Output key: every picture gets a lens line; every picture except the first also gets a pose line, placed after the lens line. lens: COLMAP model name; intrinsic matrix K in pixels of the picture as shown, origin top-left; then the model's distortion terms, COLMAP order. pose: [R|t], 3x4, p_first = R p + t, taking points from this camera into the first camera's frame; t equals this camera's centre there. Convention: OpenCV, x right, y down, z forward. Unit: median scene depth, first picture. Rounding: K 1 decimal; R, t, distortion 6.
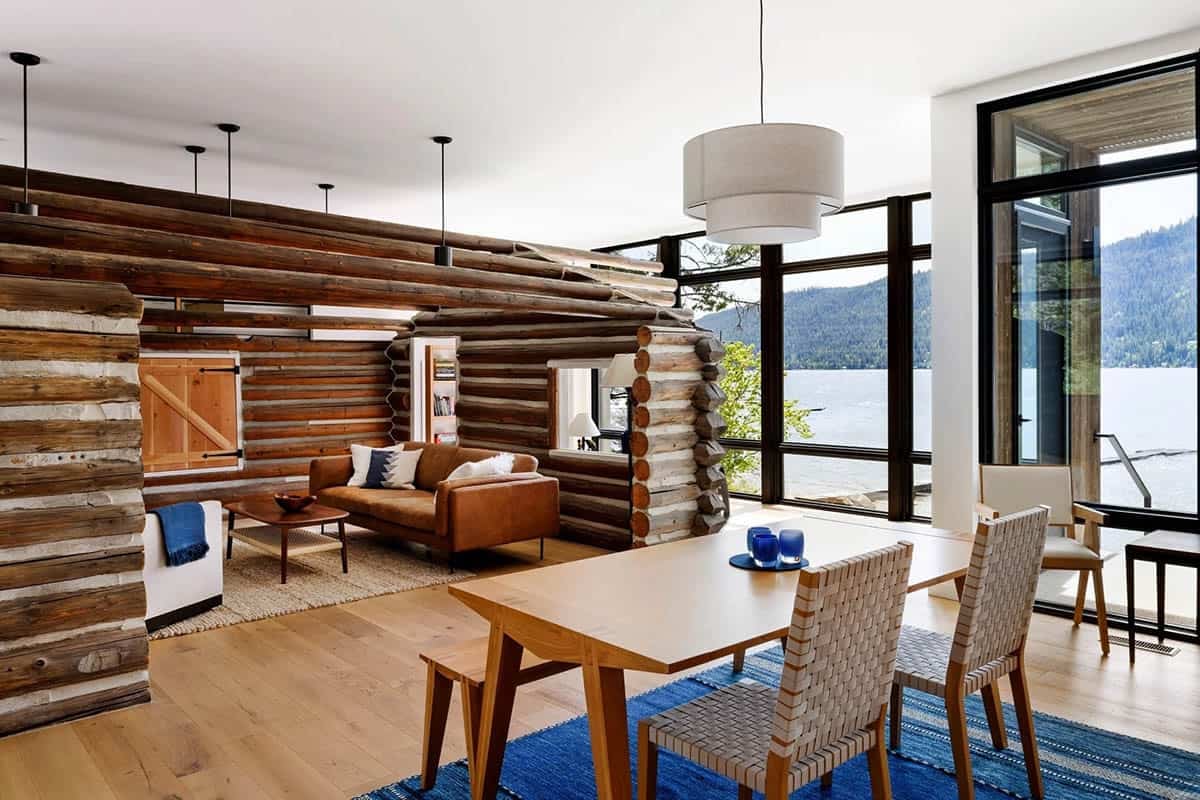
lens RADIAL K [[854.0, 0, 610.5], [0, 854.0, 396.1], [0, 0, 1]] dist [-0.017966, -0.008278]
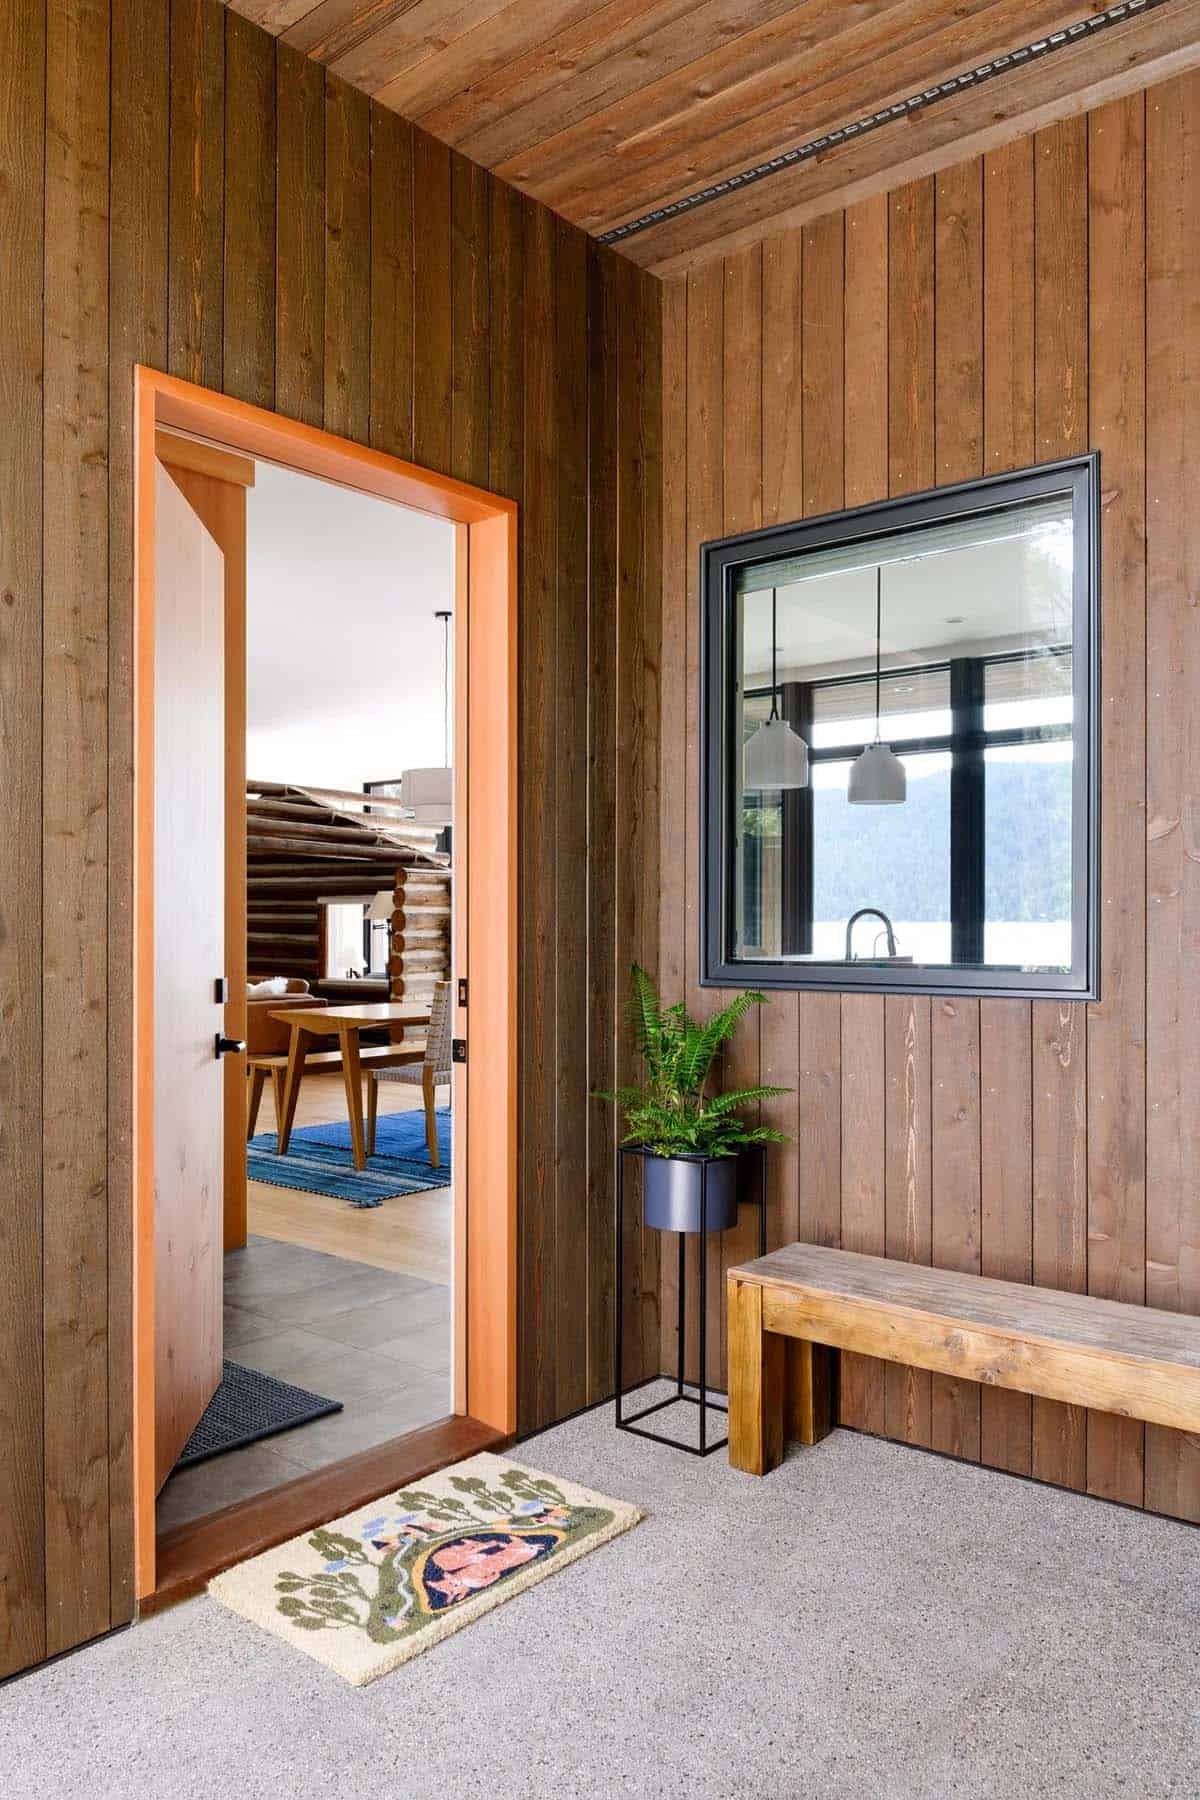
lens RADIAL K [[1280.9, 0, 609.7], [0, 1280.9, 906.2], [0, 0, 1]] dist [-0.017966, -0.008278]
pose [[0.987333, 0.003664, 0.158622, 0.034979], [0.002912, 0.999147, -0.041202, 0.037430], [-0.158638, 0.041142, 0.986479, -0.659183]]
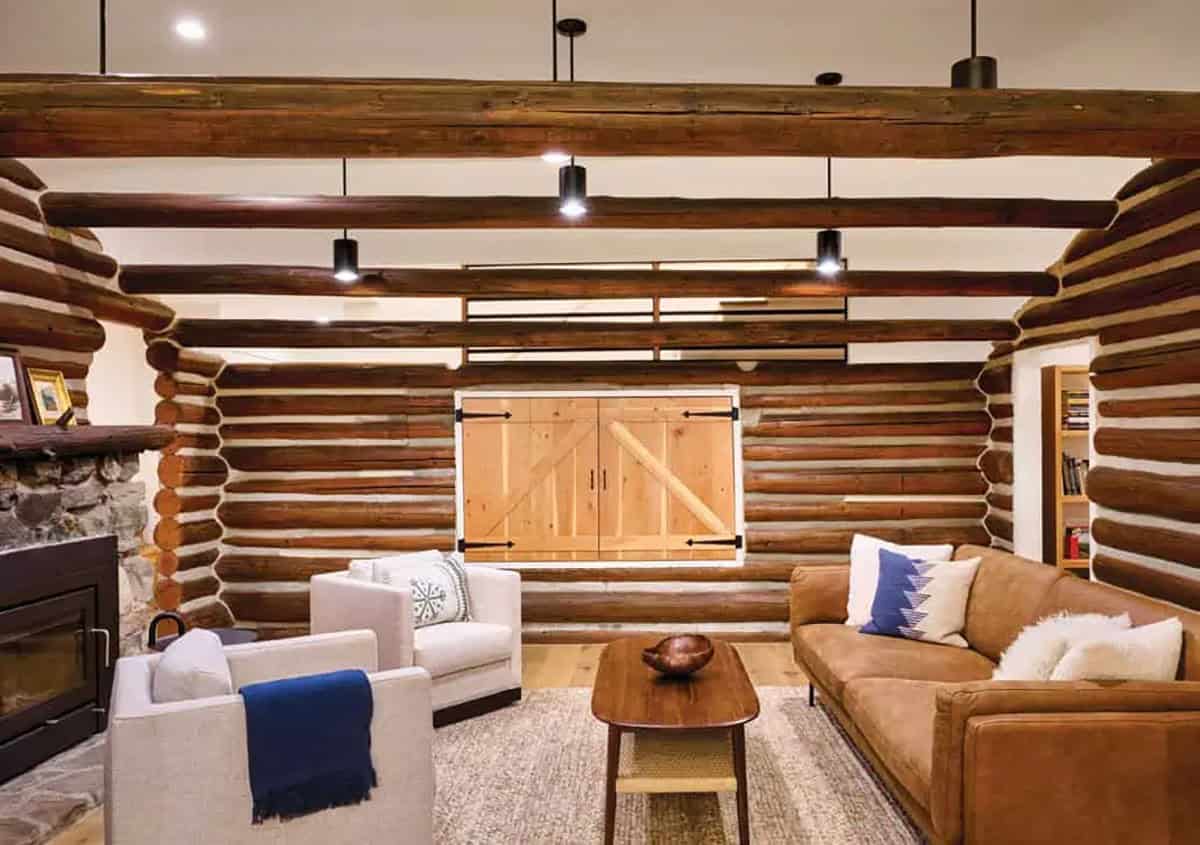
lens RADIAL K [[910.0, 0, 660.4], [0, 910.0, 442.3], [0, 0, 1]] dist [-0.010829, -0.005599]
pose [[0.759680, 0.000172, -0.650297, -0.032025], [-0.013873, 0.999777, -0.015941, 0.003713], [0.650149, 0.021131, 0.759513, 0.505087]]
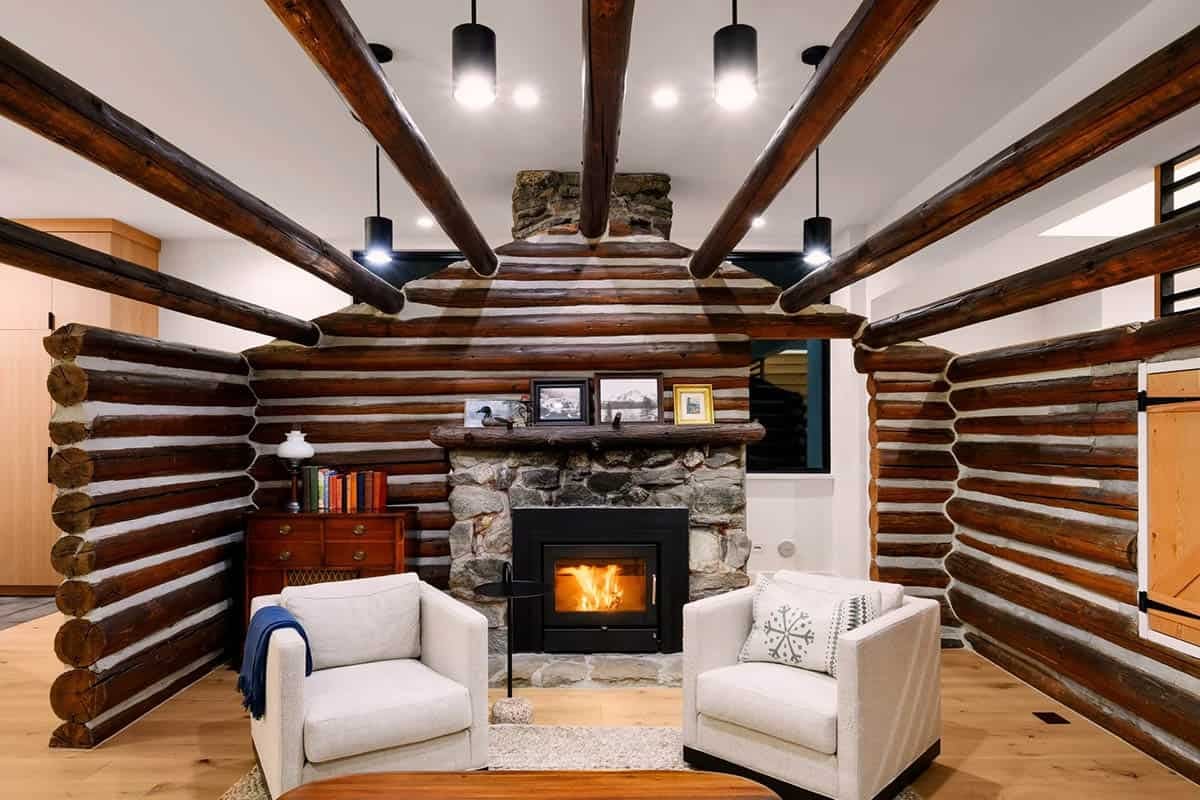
lens RADIAL K [[705.2, 0, 598.7], [0, 705.2, 425.6], [0, 0, 1]] dist [0.005588, 0.000195]
pose [[-0.656348, -0.000969, -0.754458, -0.170887], [-0.016891, 0.999767, 0.013410, -0.015756], [0.754270, 0.021545, -0.656211, 1.010366]]
